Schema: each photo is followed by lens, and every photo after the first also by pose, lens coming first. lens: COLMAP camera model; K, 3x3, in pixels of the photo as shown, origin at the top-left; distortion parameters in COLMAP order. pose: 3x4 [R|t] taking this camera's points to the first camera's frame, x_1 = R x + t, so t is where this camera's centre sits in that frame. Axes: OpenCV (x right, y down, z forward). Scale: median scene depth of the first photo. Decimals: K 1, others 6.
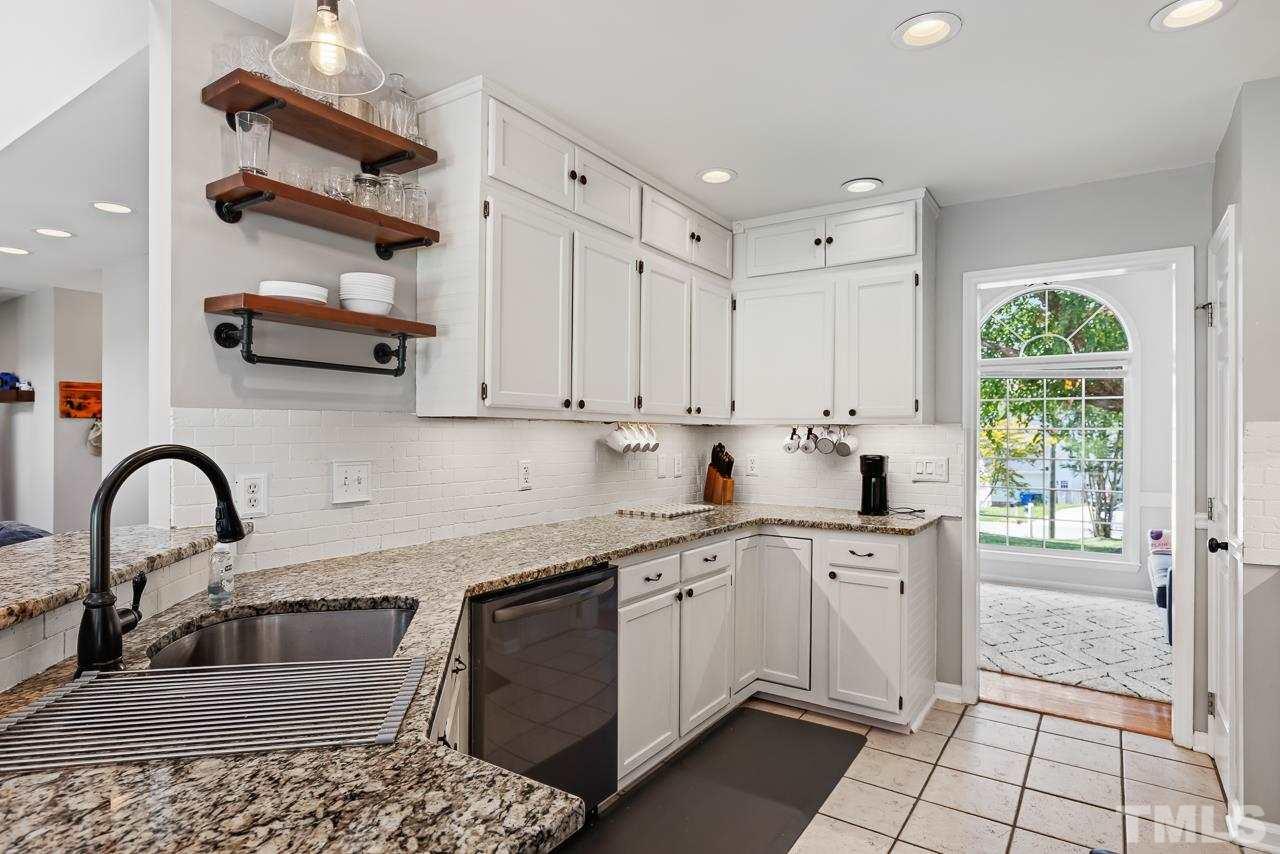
lens RADIAL K [[689.9, 0, 643.6], [0, 689.9, 433.3], [0, 0, 1]] dist [0.005680, 0.001274]
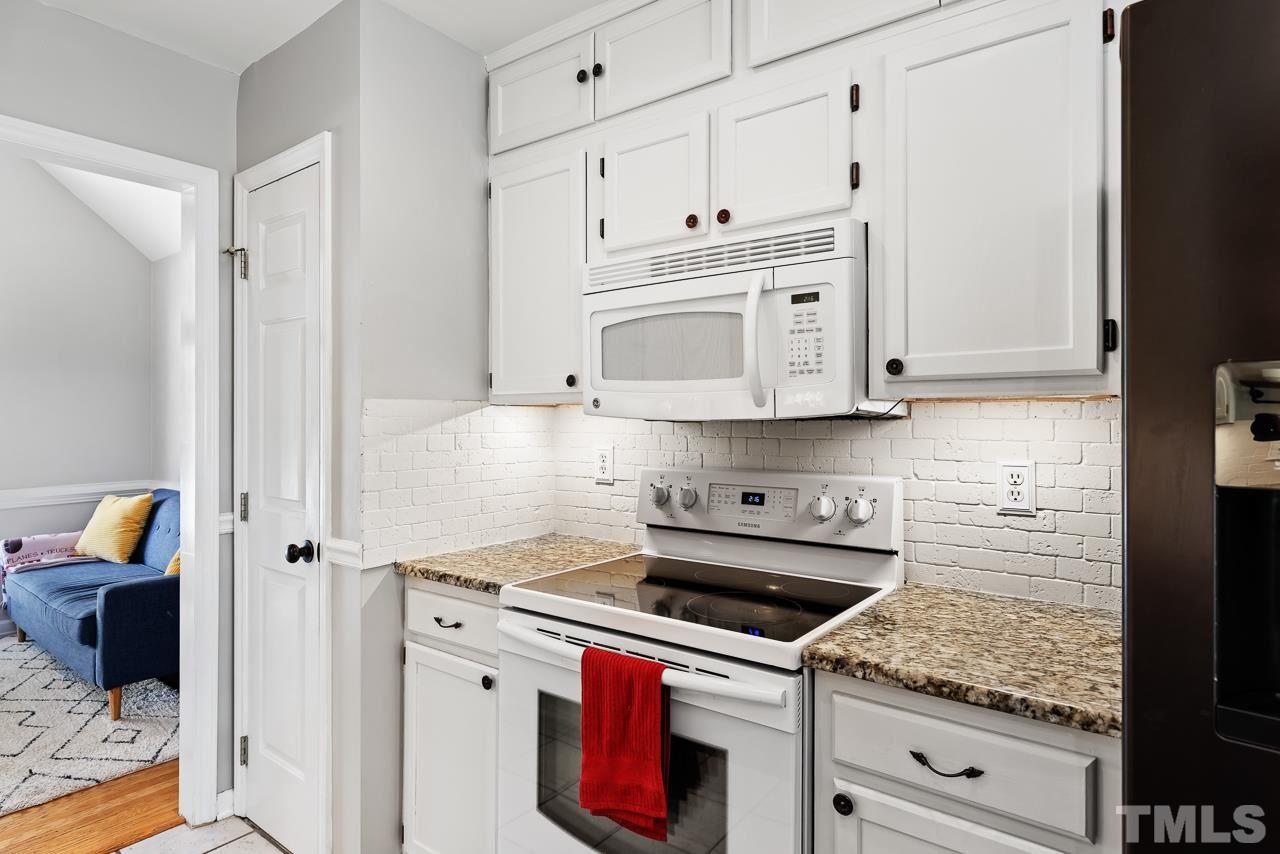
lens RADIAL K [[689.9, 0, 641.5], [0, 689.9, 418.7], [0, 0, 1]] dist [0.005680, 0.001274]
pose [[0.058524, -0.011550, 0.998219, 0.057750], [-0.001884, 0.999930, 0.011680, -0.004499], [-0.998284, -0.002564, 0.058499, 0.559944]]
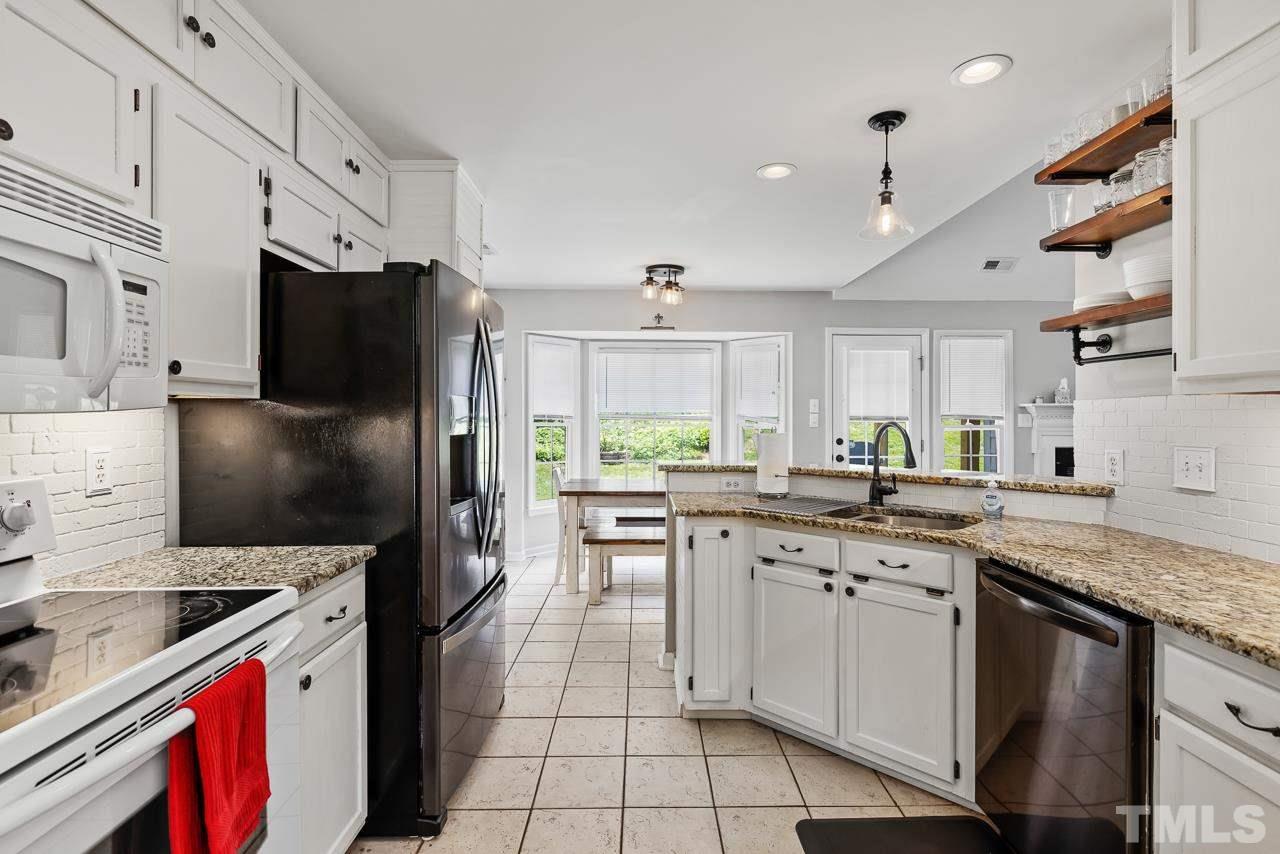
lens RADIAL K [[662.6, 0, 642.6], [0, 662.6, 420.9], [0, 0, 1]] dist [0.001026, 0.000111]
pose [[-0.826242, -0.004462, -0.563297, 0.648627], [-0.008302, 0.999956, 0.004256, 0.004300], [0.563254, 0.008193, -0.826243, 1.183612]]
